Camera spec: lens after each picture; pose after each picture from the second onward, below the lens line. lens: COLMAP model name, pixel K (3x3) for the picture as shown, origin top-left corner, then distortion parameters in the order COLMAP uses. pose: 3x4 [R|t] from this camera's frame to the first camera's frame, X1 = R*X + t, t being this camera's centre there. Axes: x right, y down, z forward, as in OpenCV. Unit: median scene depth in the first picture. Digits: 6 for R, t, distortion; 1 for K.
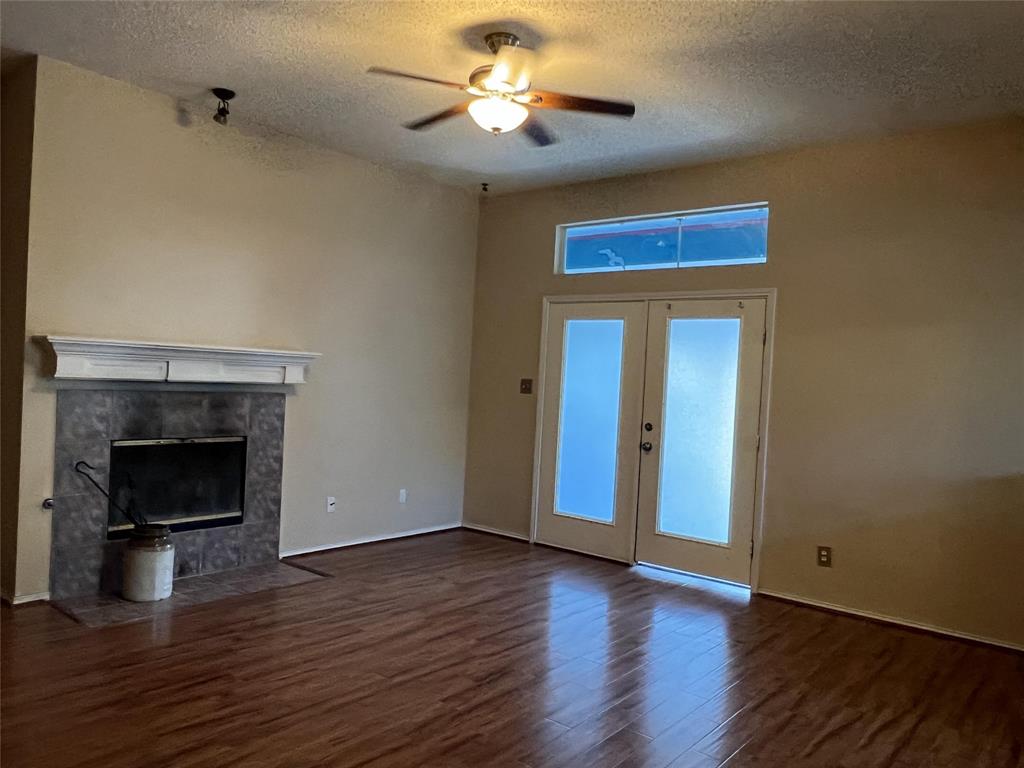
lens RADIAL K [[754.3, 0, 513.8], [0, 754.3, 389.3], [0, 0, 1]] dist [-0.001801, -0.001574]
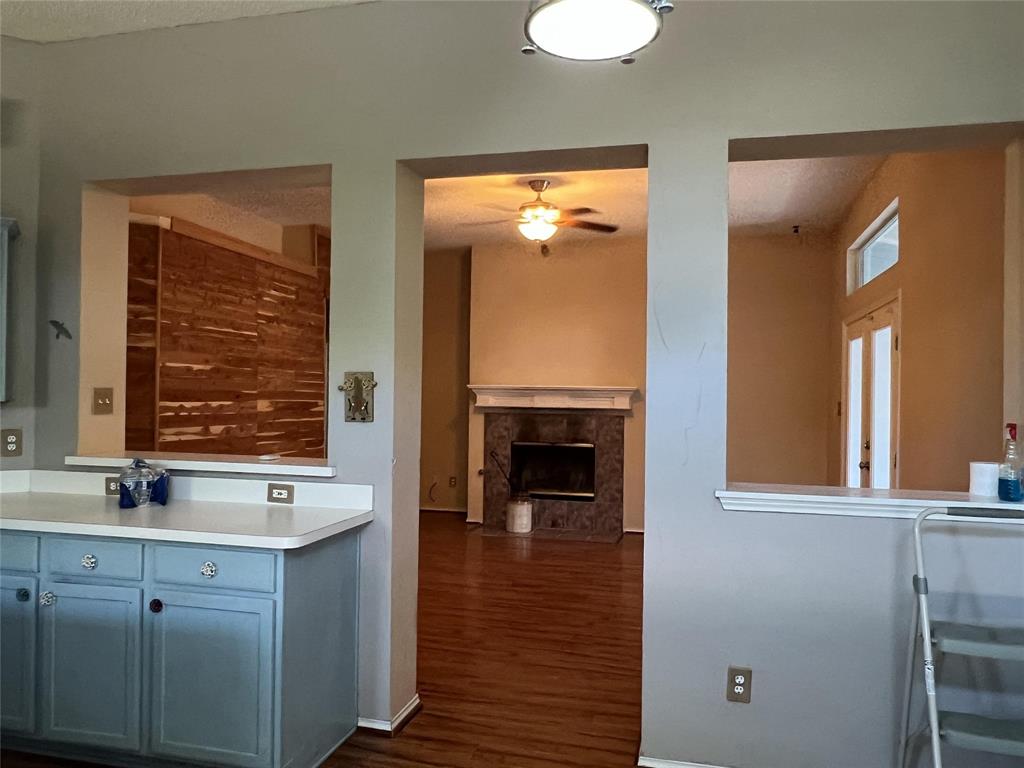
lens RADIAL K [[754.3, 0, 509.5], [0, 754.3, 384.6], [0, 0, 1]] dist [-0.001801, -0.001574]
pose [[0.428585, -0.056502, -0.901733, 1.470314], [-0.009337, 0.997712, -0.066954, 0.071765], [0.903453, 0.037115, 0.427077, 0.298364]]
